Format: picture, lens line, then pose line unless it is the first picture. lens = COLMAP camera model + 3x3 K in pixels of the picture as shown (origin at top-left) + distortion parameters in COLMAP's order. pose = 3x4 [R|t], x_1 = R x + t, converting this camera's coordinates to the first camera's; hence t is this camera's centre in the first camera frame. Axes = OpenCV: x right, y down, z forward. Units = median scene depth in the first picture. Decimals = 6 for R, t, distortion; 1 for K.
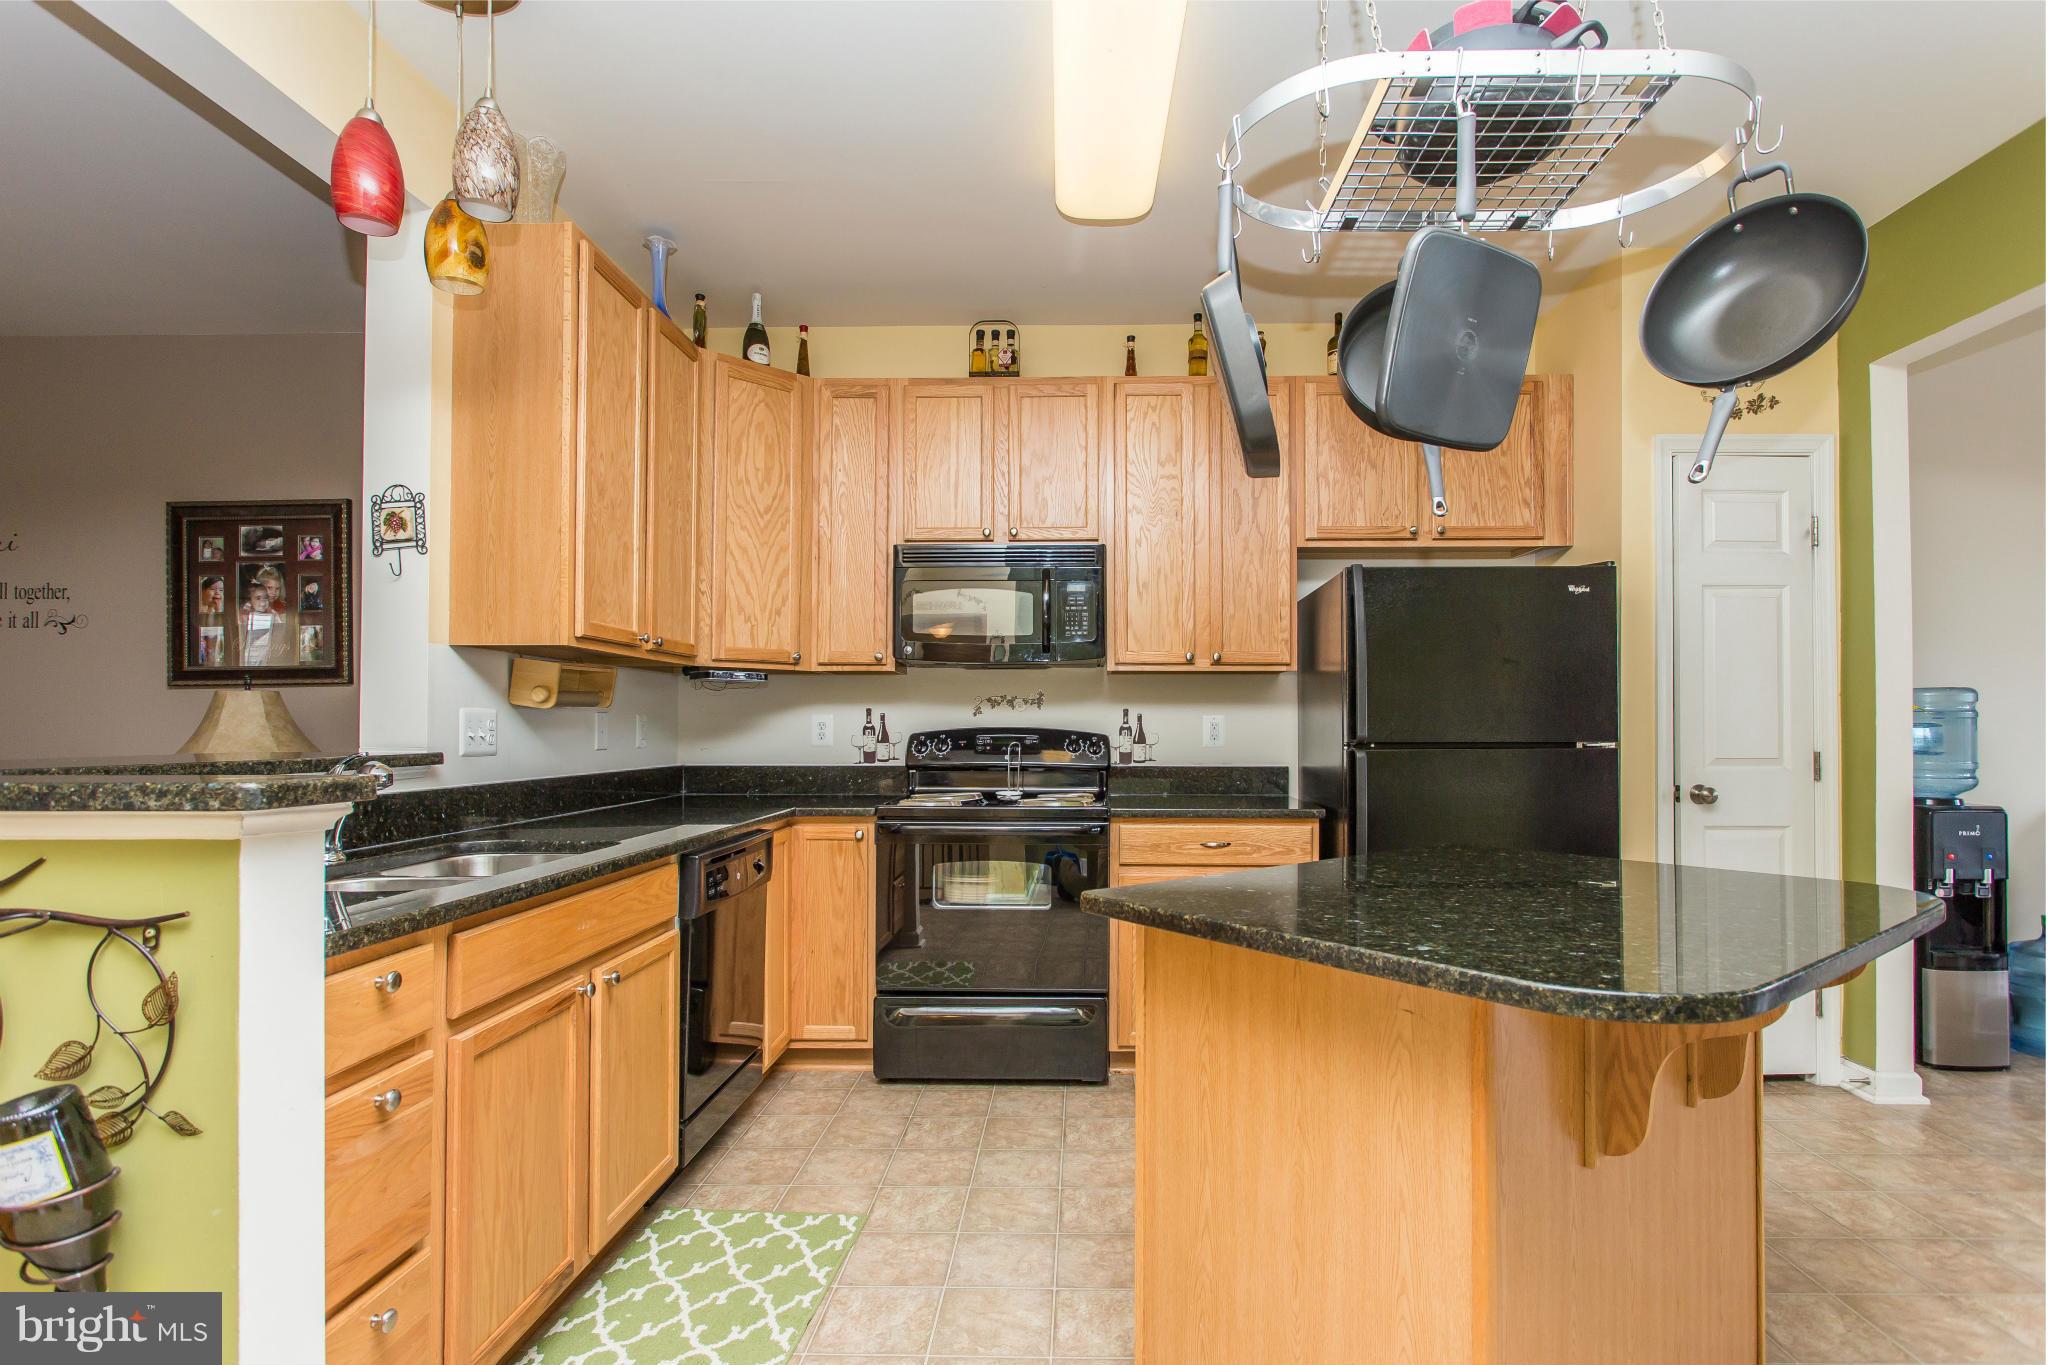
lens RADIAL K [[997.1, 0, 1076.3], [0, 997.1, 717.6], [0, 0, 1]] dist [-0.004026, -0.000259]
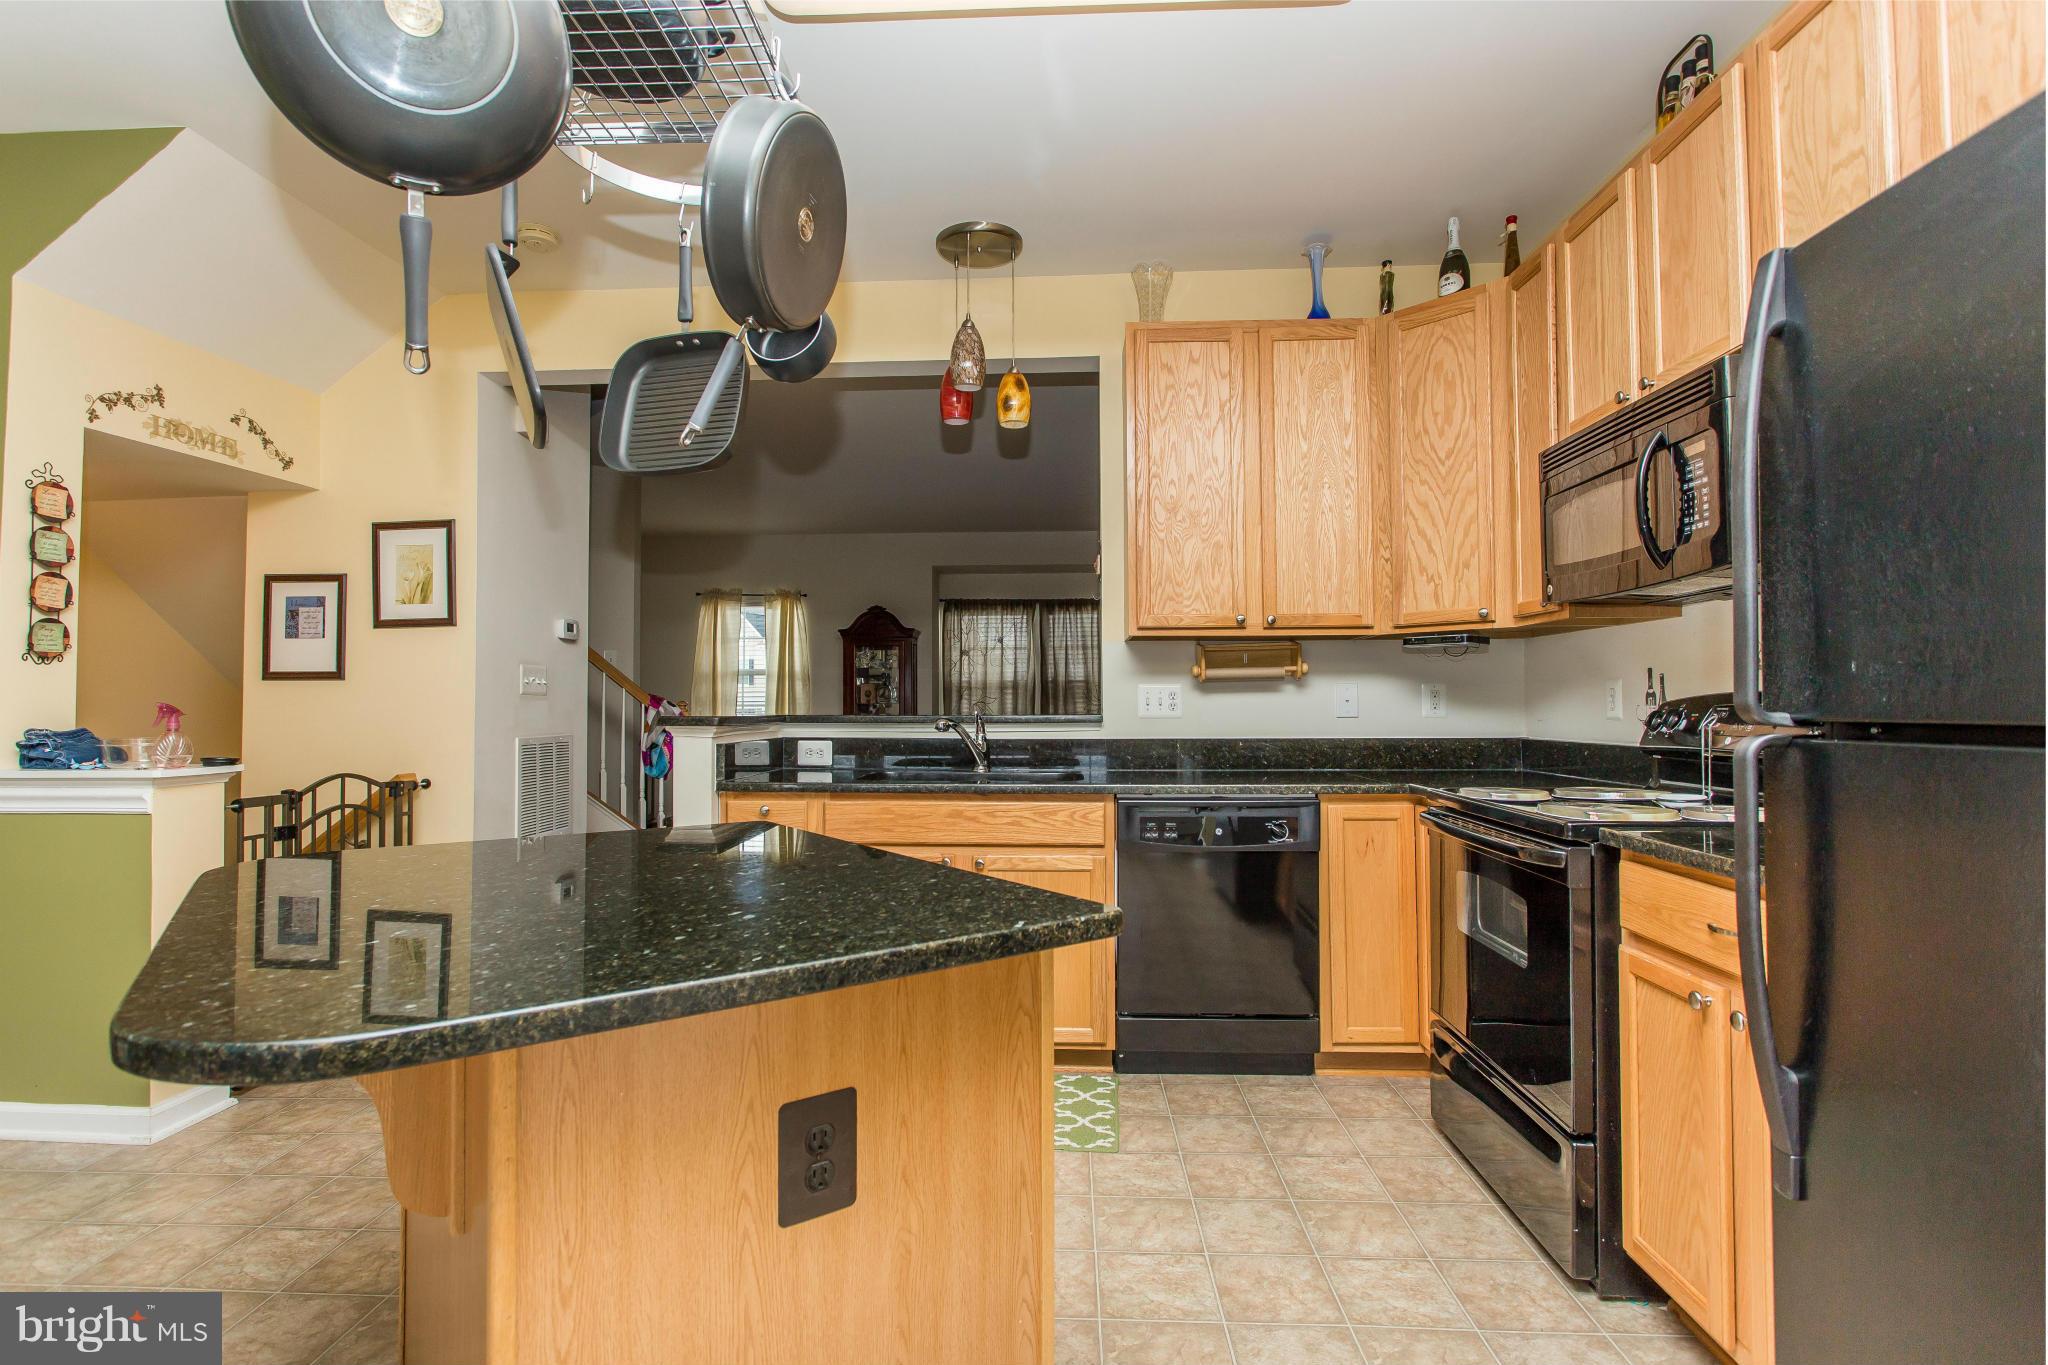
lens RADIAL K [[989.5, 0, 1024.0], [0, 989.5, 682.5], [0, 0, 1]] dist [-0.003651, 0.000509]
pose [[-0.035127, -0.022784, -0.999123, 0.580570], [0.011615, 0.999663, -0.023205, 0.013902], [0.999315, -0.012419, -0.034850, 0.633222]]
